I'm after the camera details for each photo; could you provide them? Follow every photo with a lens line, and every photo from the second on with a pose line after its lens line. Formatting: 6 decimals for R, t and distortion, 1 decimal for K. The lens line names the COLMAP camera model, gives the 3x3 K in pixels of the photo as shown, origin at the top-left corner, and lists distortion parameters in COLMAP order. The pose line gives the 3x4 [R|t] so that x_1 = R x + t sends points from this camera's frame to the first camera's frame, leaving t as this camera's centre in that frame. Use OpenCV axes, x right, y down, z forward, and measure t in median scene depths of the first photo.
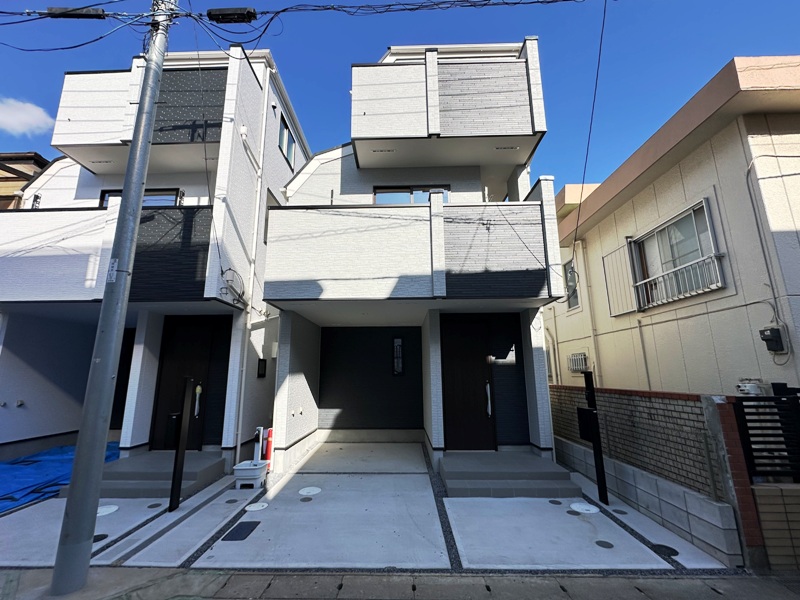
lens RADIAL K [[343.0, 0, 391.3], [0, 343.0, 304.0], [0, 0, 1]] dist [-0.003551, 0.000719]
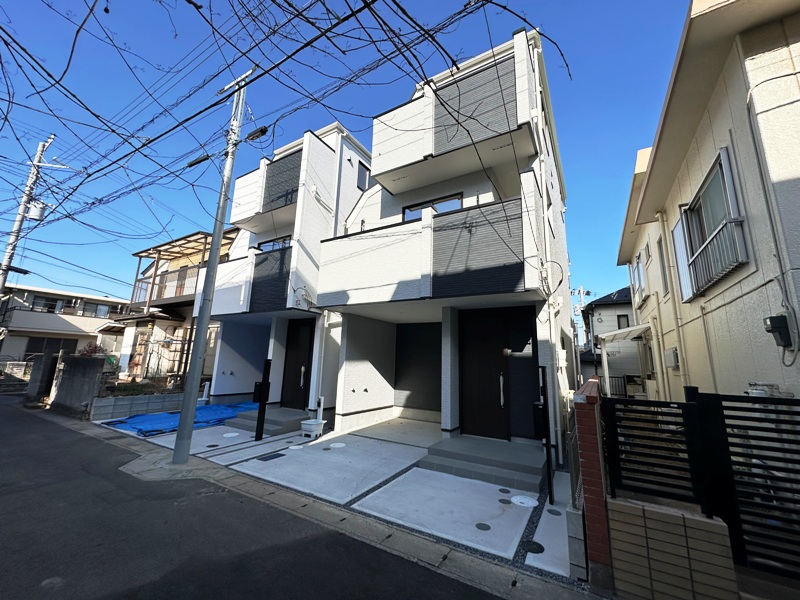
lens RADIAL K [[318.4, 0, 399.3], [0, 318.4, 297.5], [0, 0, 1]] dist [-0.000916, -0.000038]
pose [[0.870474, -0.064805, -0.487930, 0.565053], [0.061944, 0.997837, -0.022020, -0.001496], [0.488301, -0.011056, 0.872605, 0.010887]]
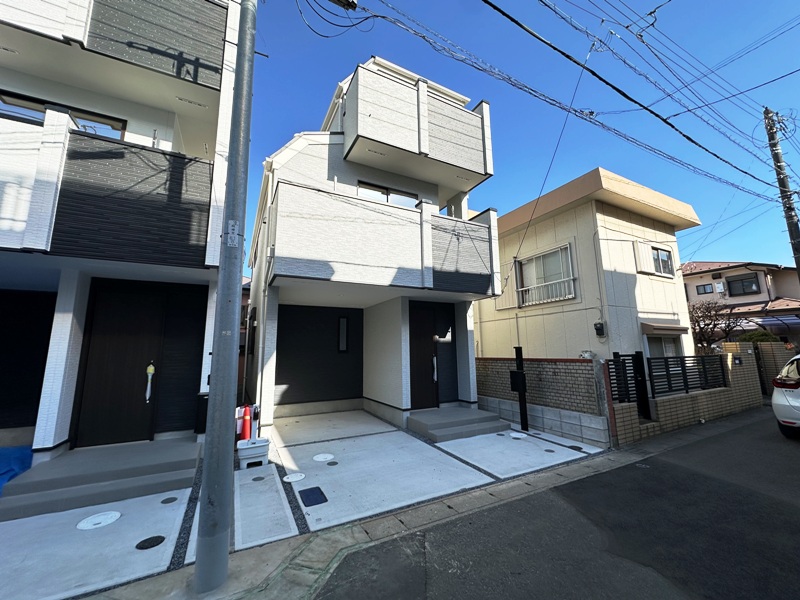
lens RADIAL K [[318.4, 0, 399.7], [0, 318.4, 297.5], [0, 0, 1]] dist [-0.000916, -0.000038]
pose [[0.872169, 0.073800, 0.483607, -0.486240], [-0.089182, 0.995976, 0.008847, 0.012715], [-0.481008, -0.050845, 0.875241, 0.028729]]
